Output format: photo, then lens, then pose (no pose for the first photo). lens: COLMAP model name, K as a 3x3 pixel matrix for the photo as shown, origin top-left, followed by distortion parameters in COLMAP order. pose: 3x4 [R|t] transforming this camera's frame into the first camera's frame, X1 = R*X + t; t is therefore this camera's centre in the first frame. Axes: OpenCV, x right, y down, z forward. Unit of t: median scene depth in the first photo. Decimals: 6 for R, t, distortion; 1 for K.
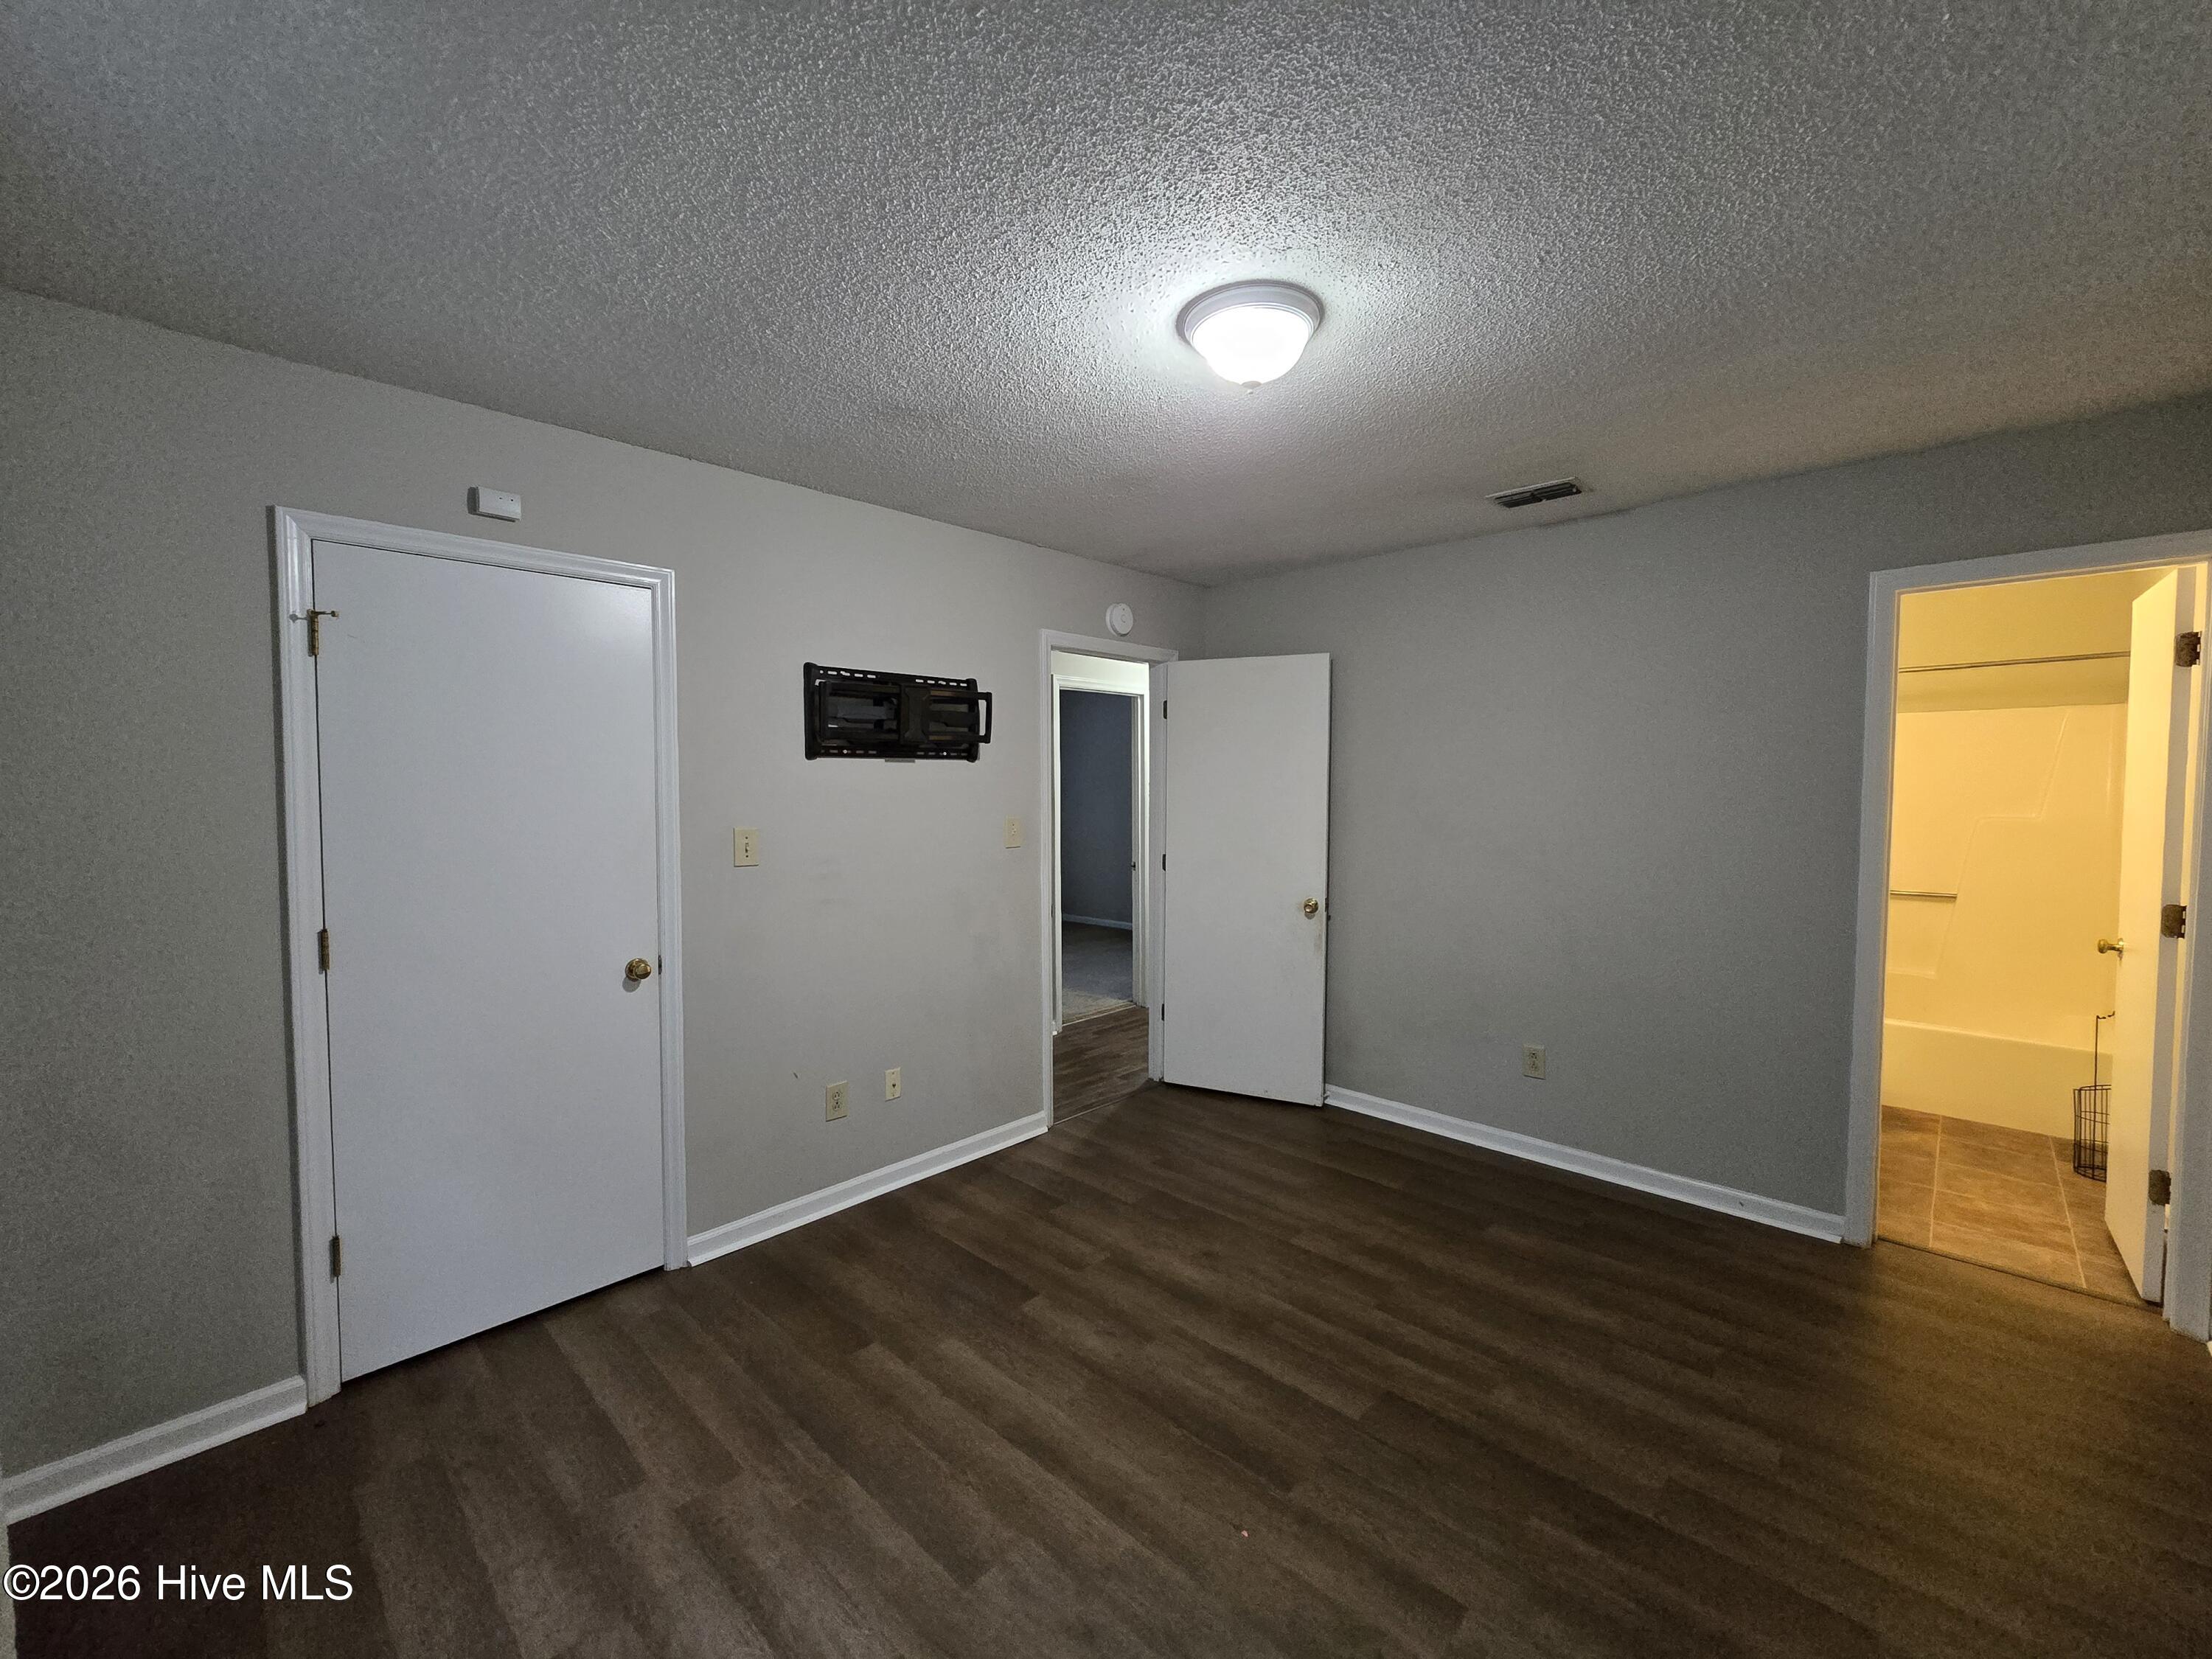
lens RADIAL K [[907.3, 0, 1089.7], [0, 907.3, 808.9], [0, 0, 1]] dist [0.000602, -0.000209]
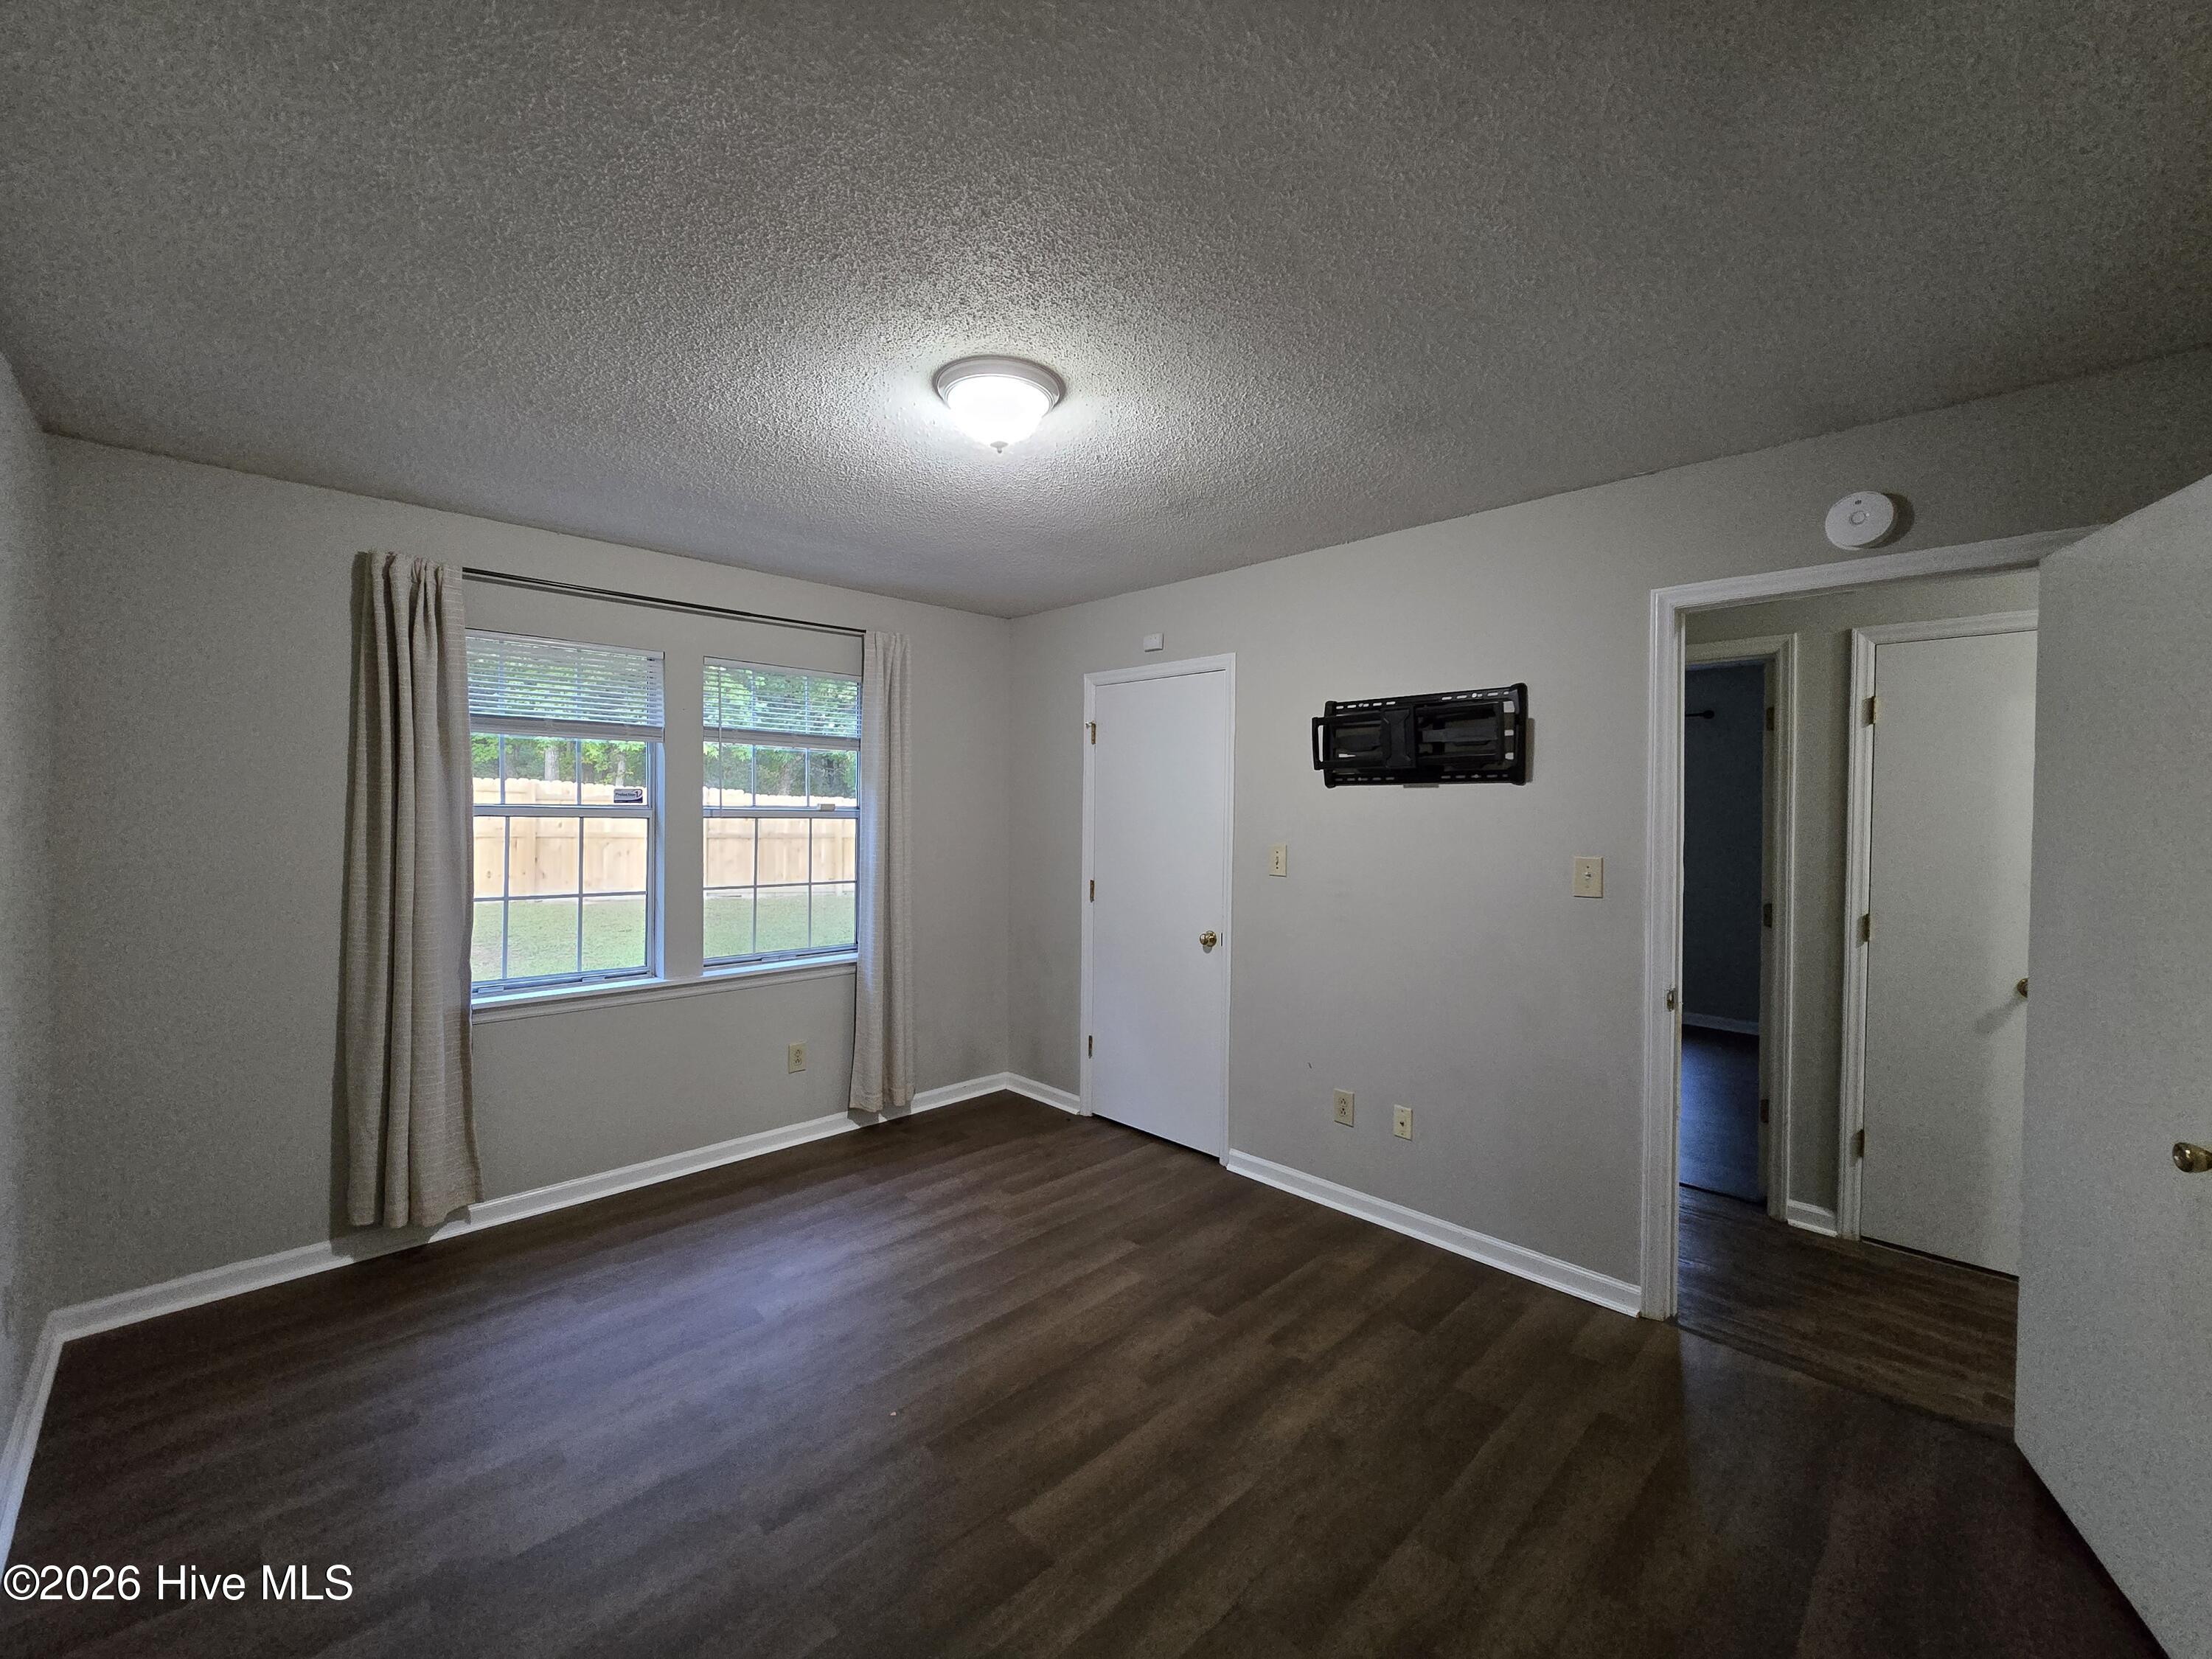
lens RADIAL K [[901.0, 0, 1100.8], [0, 901.0, 826.3], [0, 0, 1]] dist [-0.000240, -0.000026]
pose [[-0.021000, 0.020630, -0.999567, 0.896973], [-0.035972, 0.999124, 0.021377, -0.023636], [0.999132, 0.036405, -0.020240, 0.834933]]
